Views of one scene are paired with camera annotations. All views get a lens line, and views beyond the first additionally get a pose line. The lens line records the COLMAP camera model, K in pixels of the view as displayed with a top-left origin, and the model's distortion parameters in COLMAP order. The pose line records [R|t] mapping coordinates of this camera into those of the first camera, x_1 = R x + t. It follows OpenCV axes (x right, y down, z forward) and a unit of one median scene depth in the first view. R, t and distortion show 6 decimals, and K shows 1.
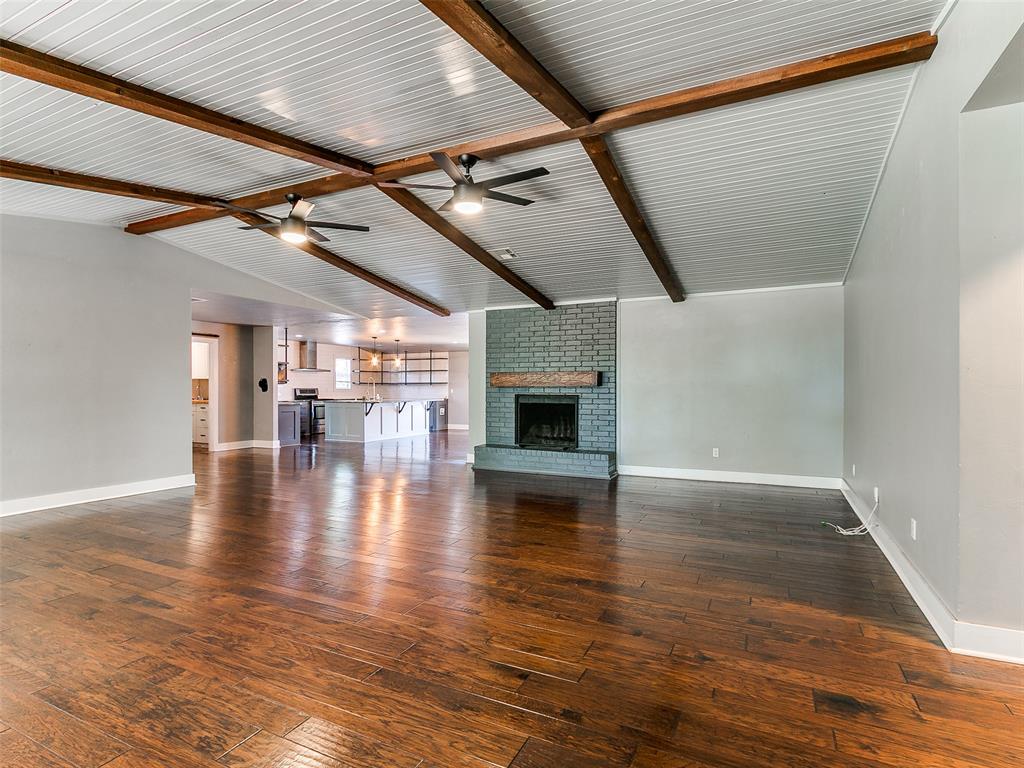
lens RADIAL K [[533.1, 0, 511.2], [0, 533.1, 384.0], [0, 0, 1]] dist [0.019562, 0.000122]
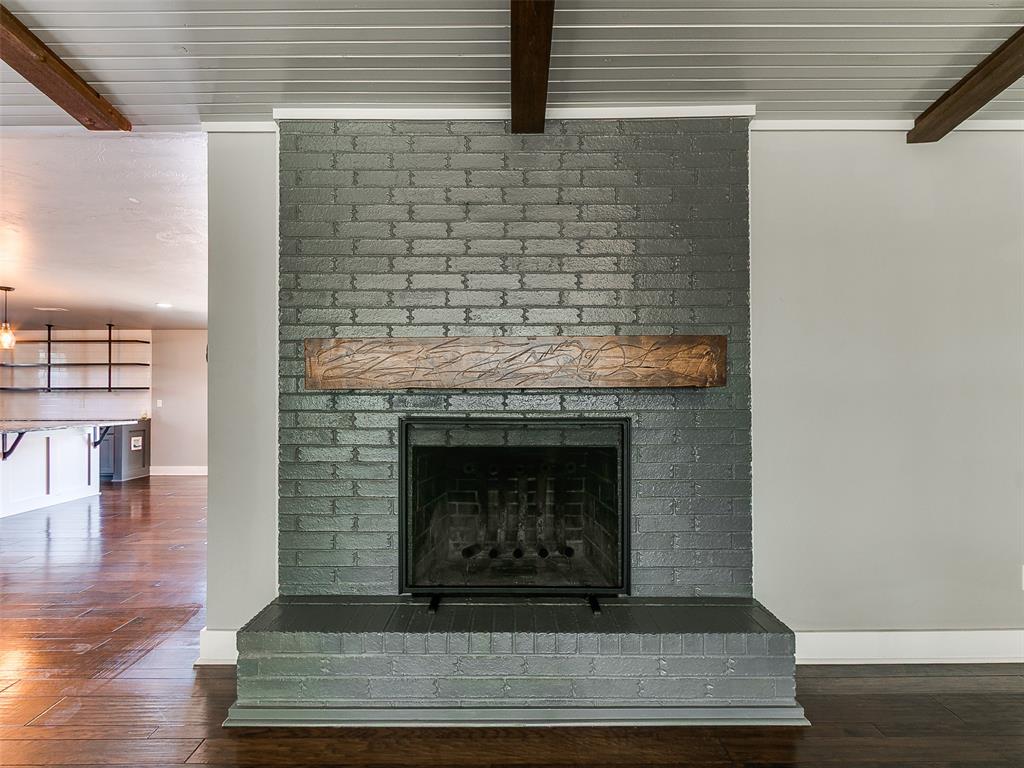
lens RADIAL K [[533.1, 0, 509.2], [0, 533.1, 390.6], [0, 0, 1]] dist [0.019562, 0.000122]
pose [[0.898591, 0.002795, 0.438778, -0.062577], [-0.000065, 0.999981, -0.006238, 0.006768], [-0.438787, 0.005578, 0.898574, 0.694721]]
